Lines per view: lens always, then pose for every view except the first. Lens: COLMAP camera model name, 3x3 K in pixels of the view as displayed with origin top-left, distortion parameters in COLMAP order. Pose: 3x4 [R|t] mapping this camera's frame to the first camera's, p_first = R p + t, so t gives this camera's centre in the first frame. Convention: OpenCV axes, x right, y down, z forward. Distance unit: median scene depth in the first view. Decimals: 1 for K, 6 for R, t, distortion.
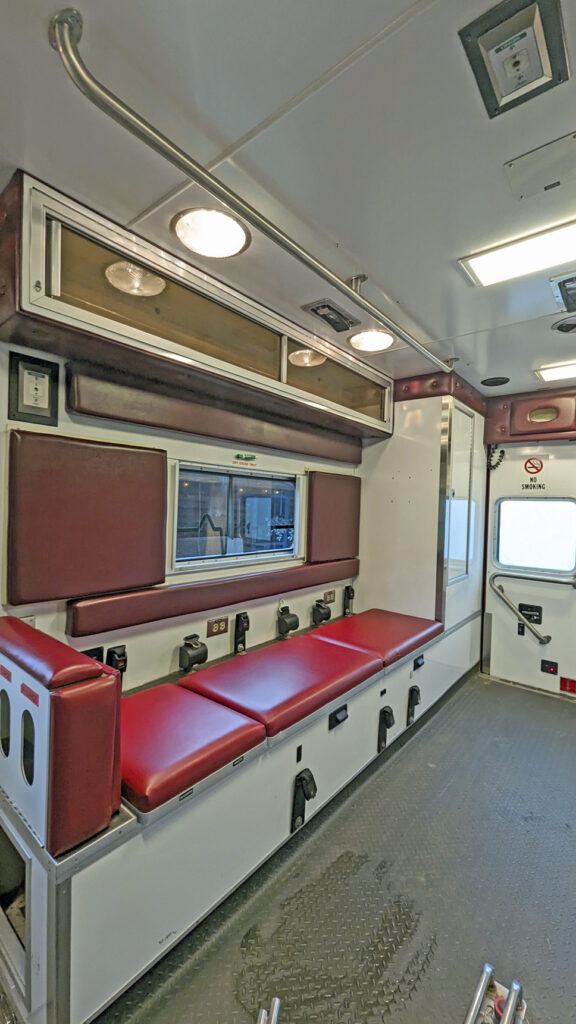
lens RADIAL K [[421.1, 0, 290.1], [0, 421.1, 513.3], [0, 0, 1]] dist [-0.002962, -0.000995]
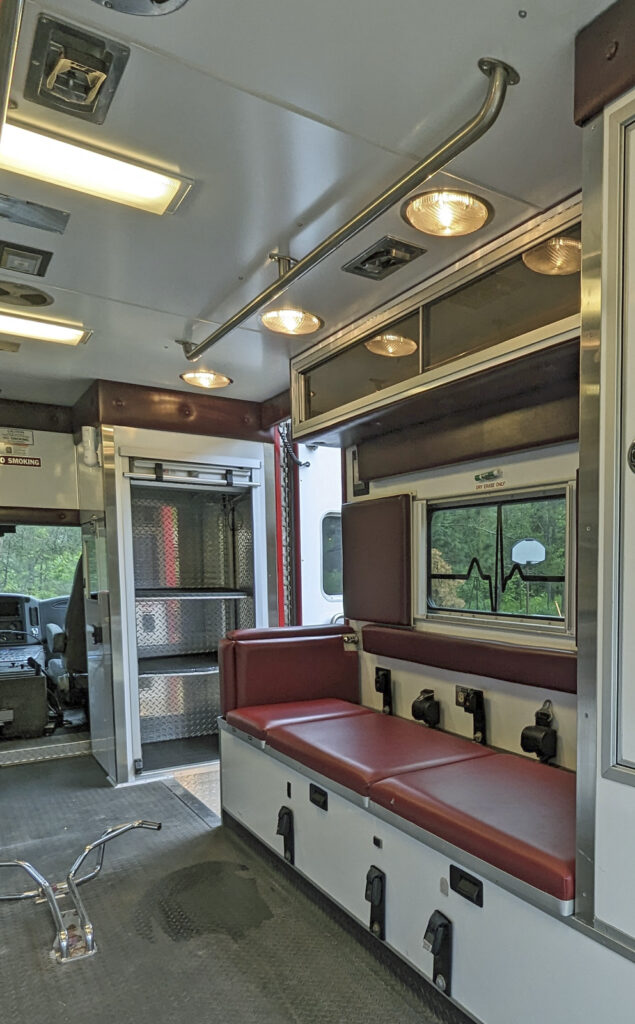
lens RADIAL K [[715.2, 0, 480.5], [0, 715.2, 626.6], [0, 0, 1]] dist [0.013129, 0.003668]
pose [[-0.232615, 0.057527, -0.970866, 1.111942], [-0.026073, 0.997521, 0.065354, 0.043359], [0.972219, 0.040515, -0.230539, 1.303616]]
